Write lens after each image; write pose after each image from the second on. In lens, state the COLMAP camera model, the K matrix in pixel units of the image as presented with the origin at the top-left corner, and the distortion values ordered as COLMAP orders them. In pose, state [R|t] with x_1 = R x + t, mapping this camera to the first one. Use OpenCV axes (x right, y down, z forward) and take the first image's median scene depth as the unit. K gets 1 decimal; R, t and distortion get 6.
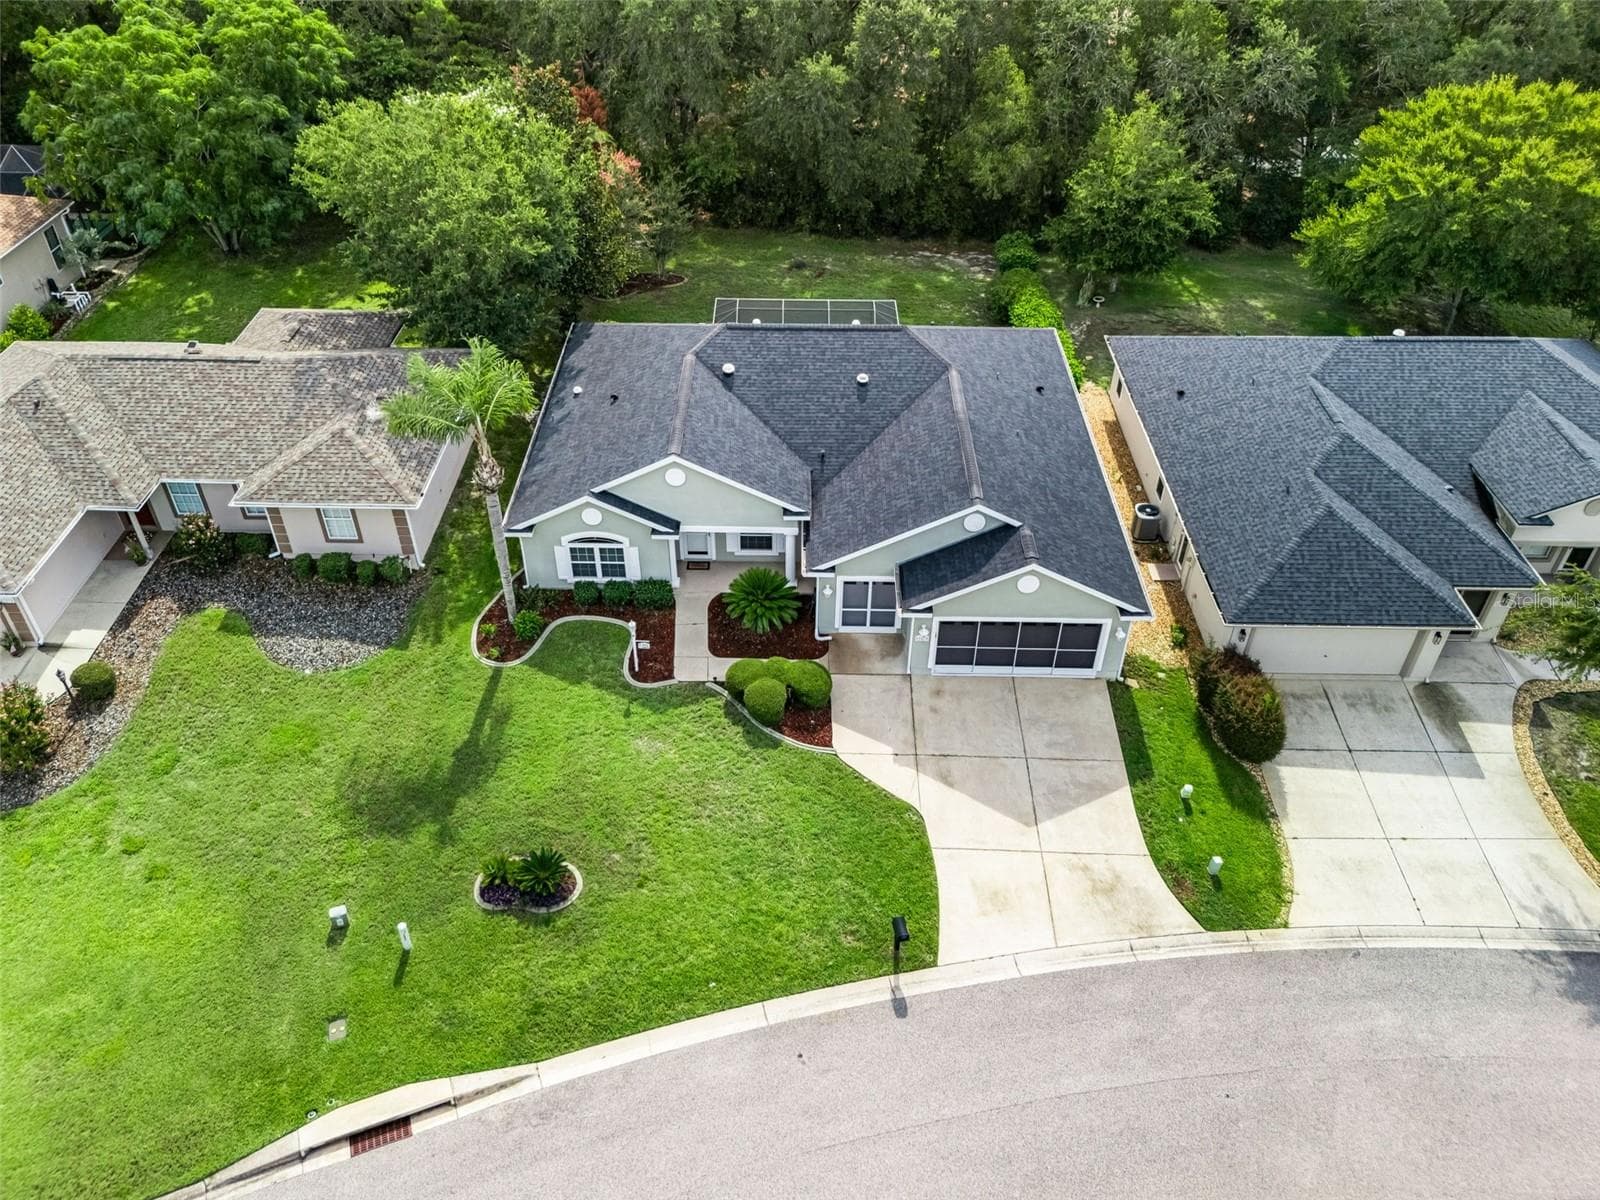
lens RADIAL K [[1180.2, 0, 806.2], [0, 1180.2, 588.1], [0, 0, 1]] dist [0.072613, -0.033545]
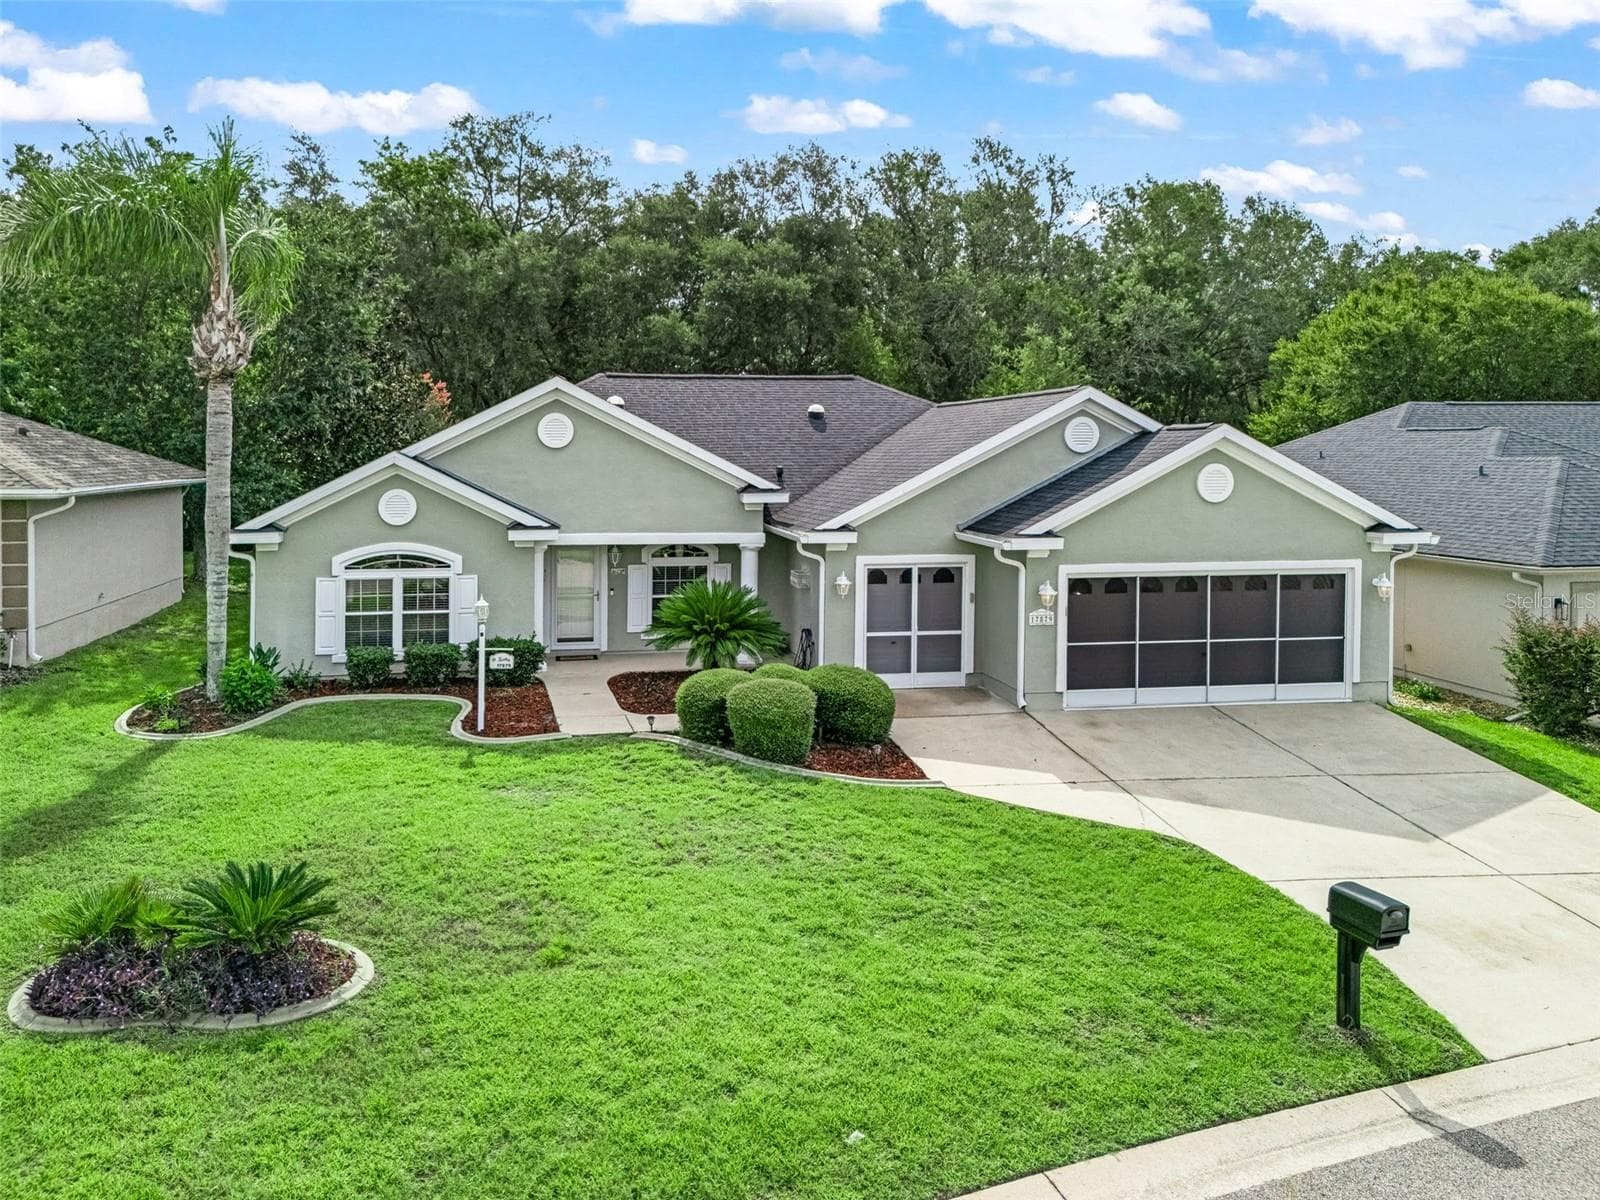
lens RADIAL K [[1232.3, 0, 752.3], [0, 1232.3, 515.6], [0, 0, 1]] dist [0.063735, -0.028578]
pose [[0.983878, -0.026897, 0.176805, -0.128286], [0.131256, 0.780100, -0.611732, 0.336654], [-0.121471, 0.625077, 0.771054, 0.574465]]
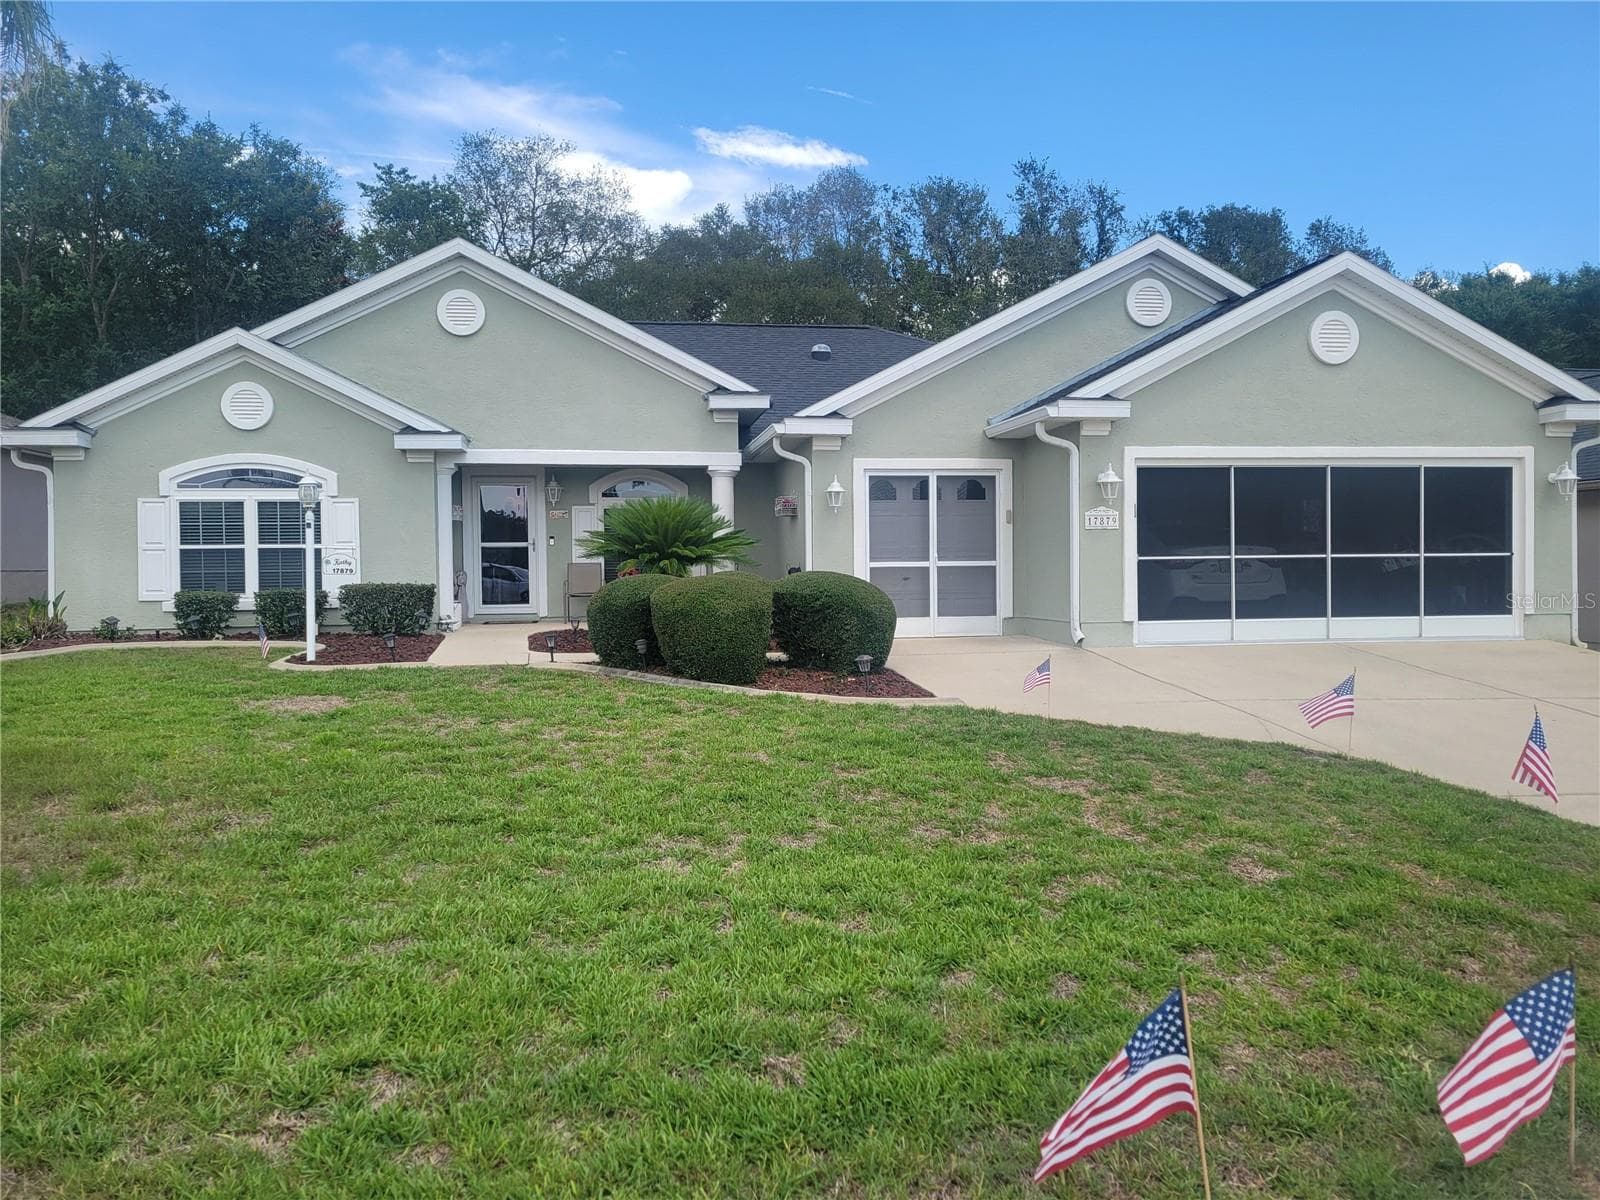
lens RADIAL K [[1180.2, 0, 809.9], [0, 1180.2, 589.5], [0, 0, 1]] dist [0.072613, -0.033545]
pose [[0.985089, -0.031585, 0.169123, -0.063629], [0.135227, 0.749873, -0.647614, 0.306443], [-0.106366, 0.660827, 0.742963, 0.754650]]
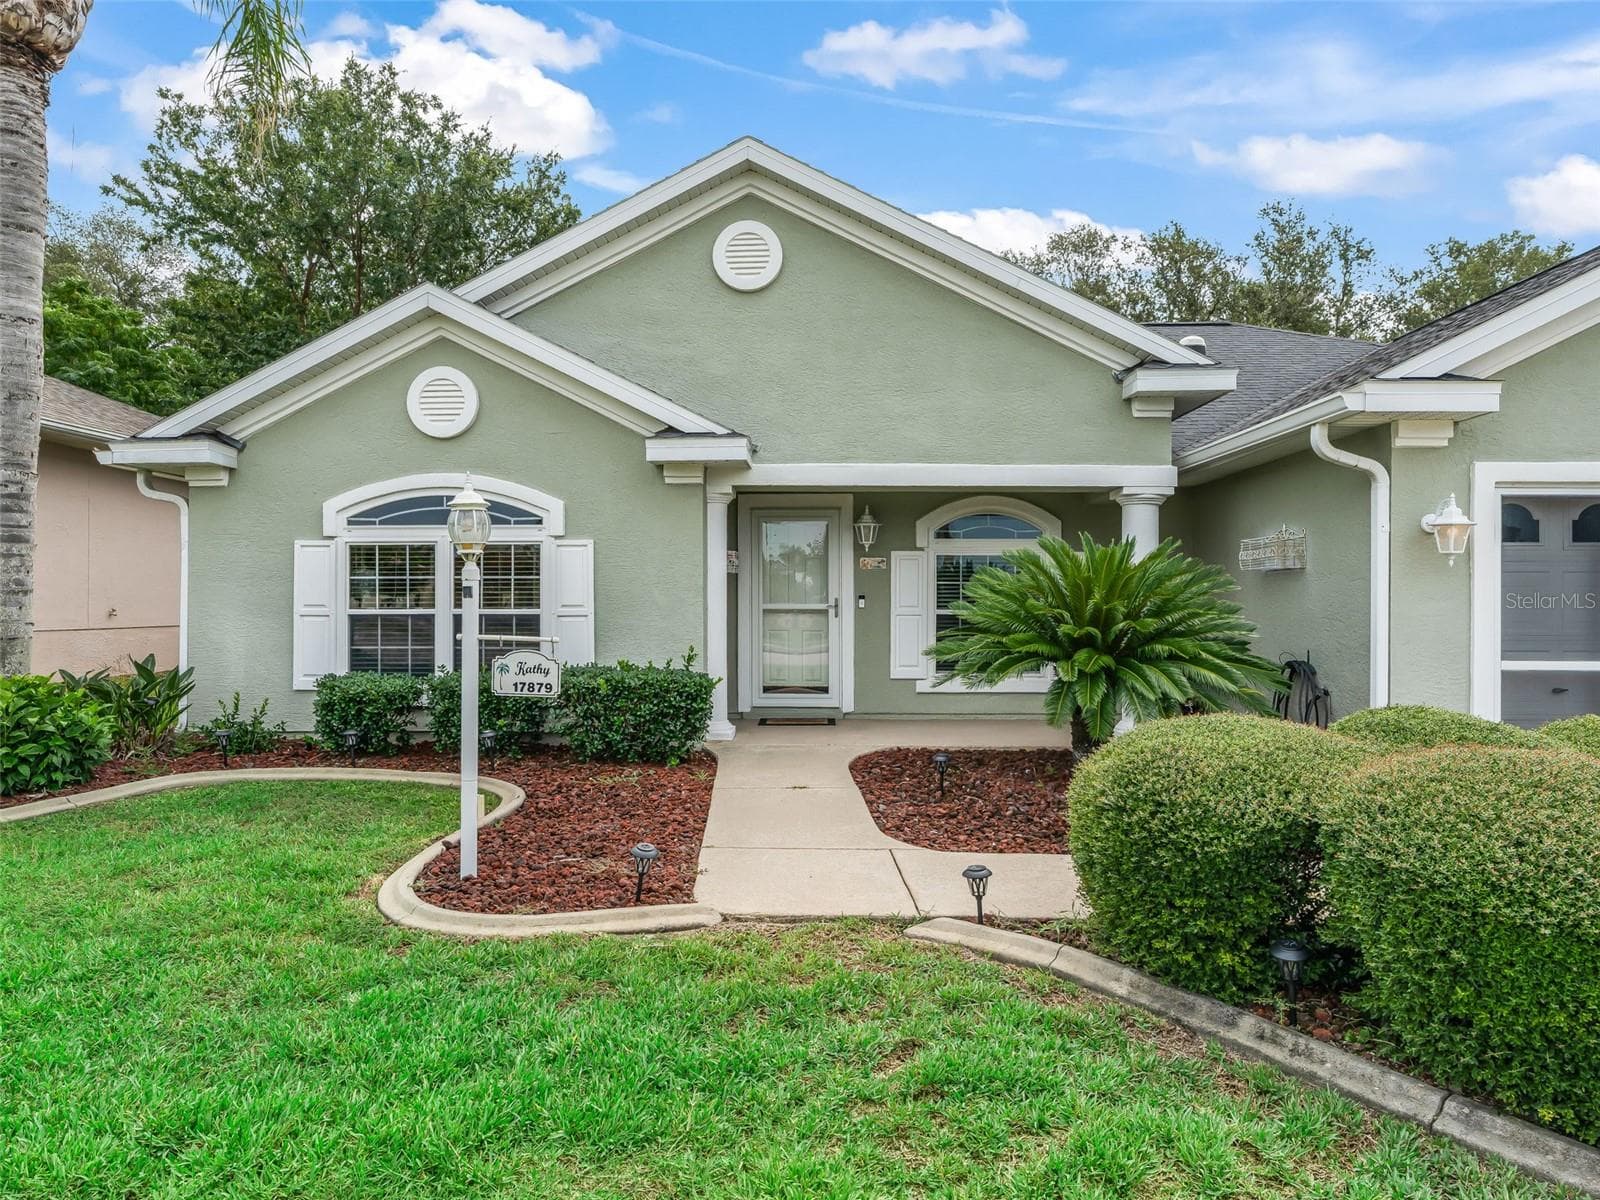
lens RADIAL K [[939.3, 0, 792.9], [0, 939.3, 615.2], [0, 0, 1]] dist [-0.001507, 0.005640]
pose [[0.999690, -0.014963, -0.019895, -0.100894], [-0.001922, 0.750433, -0.660943, 0.132515], [0.024820, 0.660777, 0.750172, 0.924822]]
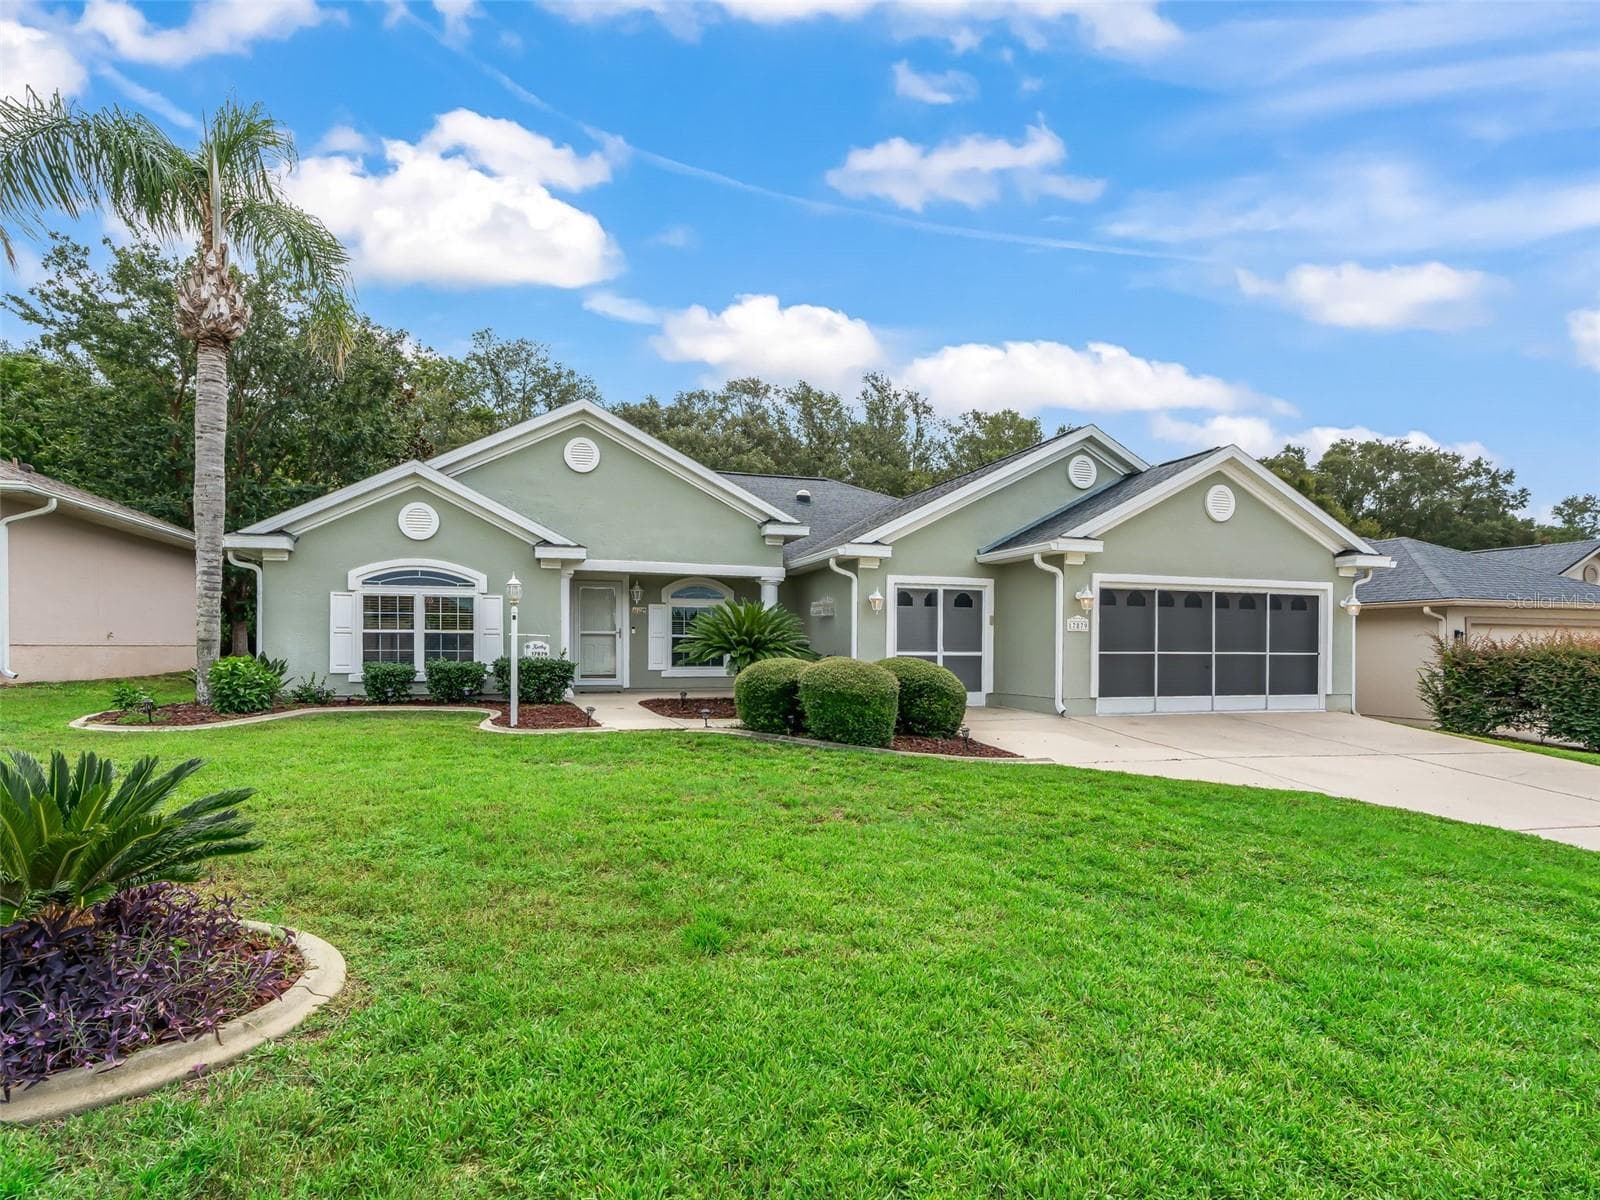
lens RADIAL K [[815.9, 0, 777.2], [0, 815.9, 660.6], [0, 0, 1]] dist [-0.001321, 0.001433]
pose [[0.952644, -0.016762, 0.303625, -0.149150], [0.212438, 0.751100, -0.625075, 0.265533], [-0.217575, 0.659975, 0.719092, 0.791693]]
